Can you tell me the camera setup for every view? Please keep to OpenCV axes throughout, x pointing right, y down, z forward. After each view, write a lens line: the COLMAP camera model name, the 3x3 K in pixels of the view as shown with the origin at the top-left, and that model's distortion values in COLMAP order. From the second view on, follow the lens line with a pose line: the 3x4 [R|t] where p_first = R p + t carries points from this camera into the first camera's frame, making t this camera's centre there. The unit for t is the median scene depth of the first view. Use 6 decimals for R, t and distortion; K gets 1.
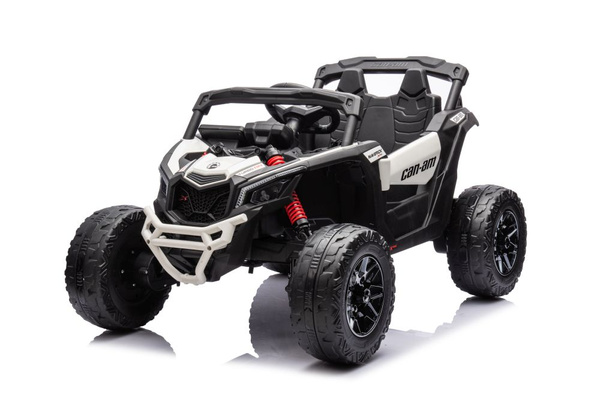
lens RADIAL K [[1071.8, 0, 300.0], [0, 1071.8, 200.0], [0, 0, 1]] dist [0.362217, 0.000722]
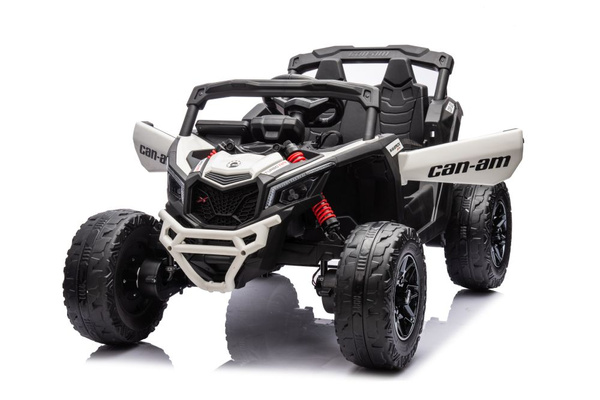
lens RADIAL K [[1071.8, 0, 300.0], [0, 1071.8, 200.0], [0, 0, 1]] dist [0.362217, 0.000722]
pose [[0.986619, -0.032421, 0.159788, -0.165271], [0.030866, 0.999449, 0.012203, -0.010019], [-0.160096, -0.007108, 0.987076, 0.066354]]
